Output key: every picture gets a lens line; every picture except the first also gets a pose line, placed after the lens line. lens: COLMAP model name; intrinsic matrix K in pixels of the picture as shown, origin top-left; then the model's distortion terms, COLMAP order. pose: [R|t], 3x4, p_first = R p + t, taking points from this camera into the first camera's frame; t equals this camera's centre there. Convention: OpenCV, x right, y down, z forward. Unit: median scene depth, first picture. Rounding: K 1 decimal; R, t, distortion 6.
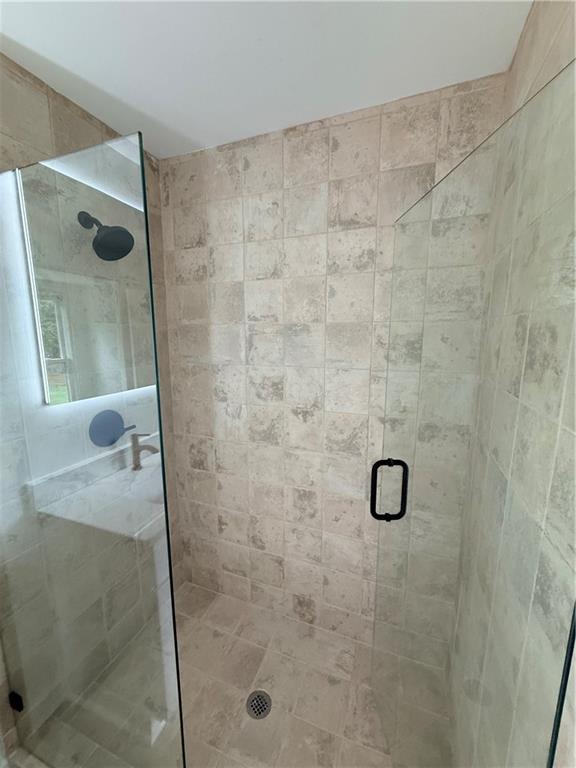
lens RADIAL K [[306.9, 0, 286.6], [0, 306.9, 381.7], [0, 0, 1]] dist [0.001491, 0.000176]
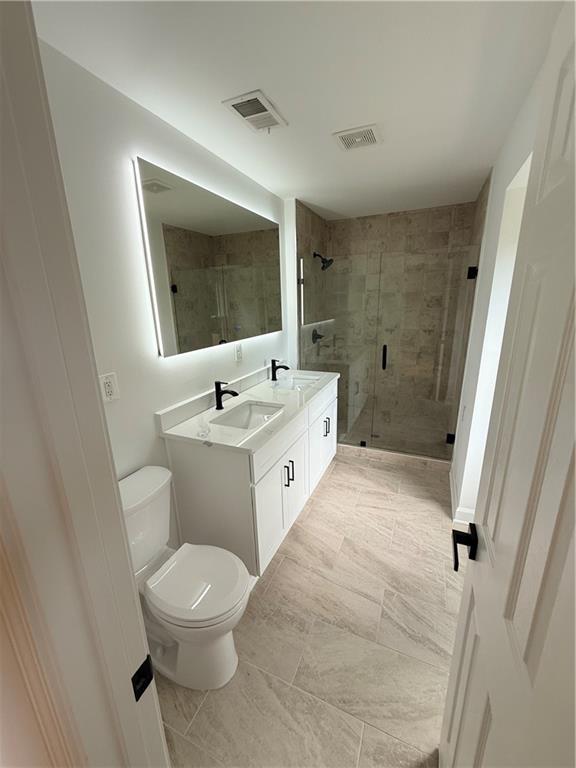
lens RADIAL K [[306.9, 0, 286.6], [0, 306.9, 381.7], [0, 0, 1]] dist [0.001491, 0.000176]
pose [[0.994055, 0.004508, -0.108784, -0.491451], [0.007507, 0.993927, 0.109786, 0.230530], [0.108618, -0.109950, 0.987984, -1.516962]]
